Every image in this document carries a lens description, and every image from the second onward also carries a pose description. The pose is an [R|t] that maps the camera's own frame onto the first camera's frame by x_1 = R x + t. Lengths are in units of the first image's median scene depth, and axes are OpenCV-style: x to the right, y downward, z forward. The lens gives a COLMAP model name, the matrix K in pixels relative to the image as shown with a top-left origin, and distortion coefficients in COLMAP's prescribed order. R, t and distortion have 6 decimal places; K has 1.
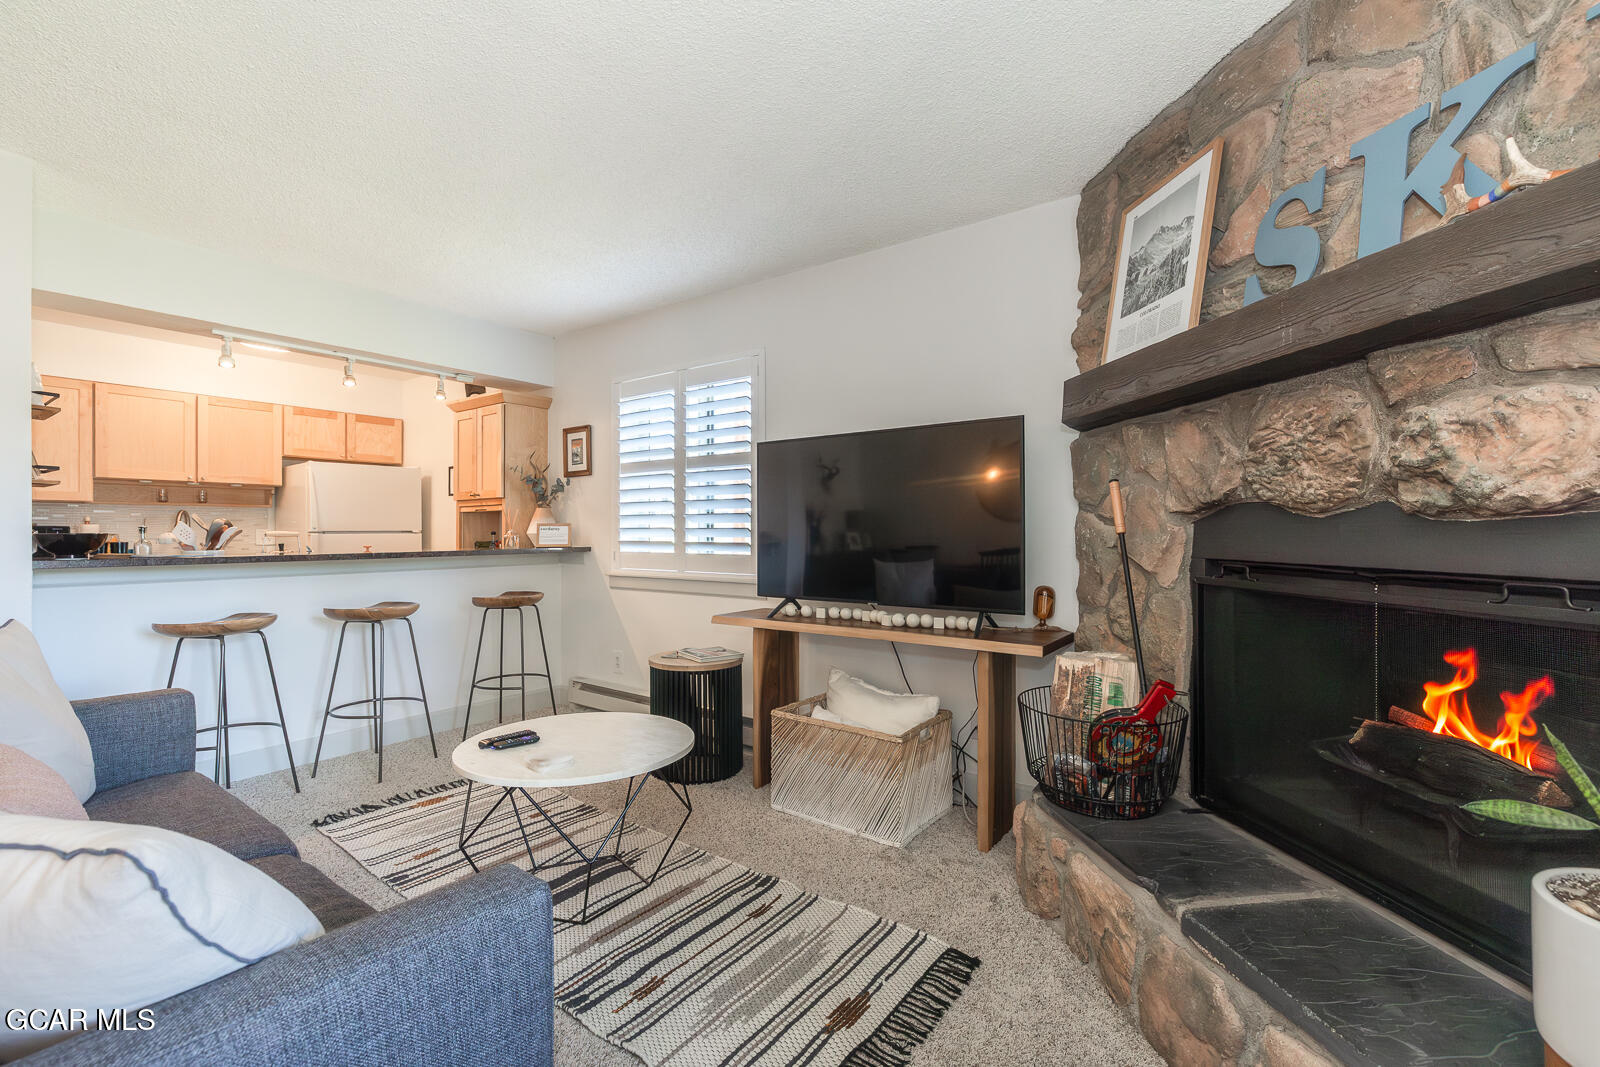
lens RADIAL K [[682.5, 0, 793.0], [0, 682.5, 530.0], [0, 0, 1]] dist [0.004632, 0.000530]
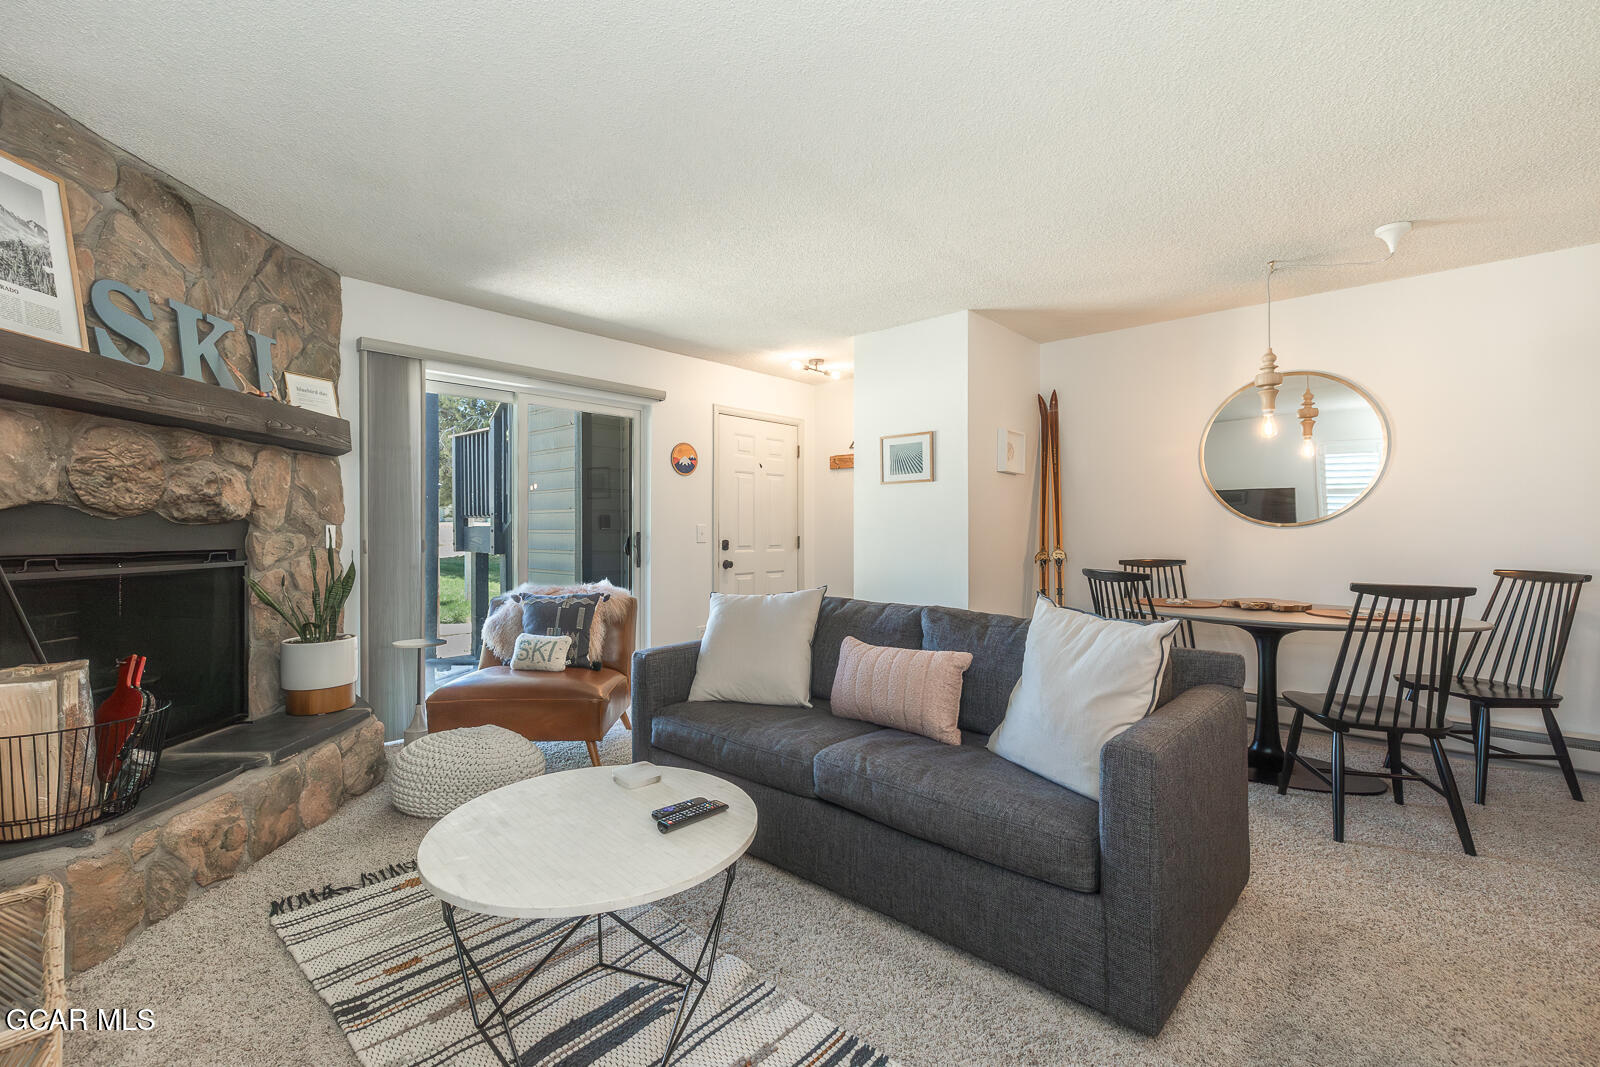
lens RADIAL K [[712.6, 0, 790.9], [0, 712.6, 529.6], [0, 0, 1]] dist [0.005199, 0.000156]
pose [[-0.993186, -0.000578, 0.116540, -0.521146], [-0.001251, 0.999983, -0.005696, 0.006306], [-0.116535, -0.005803, -0.993170, 1.492403]]
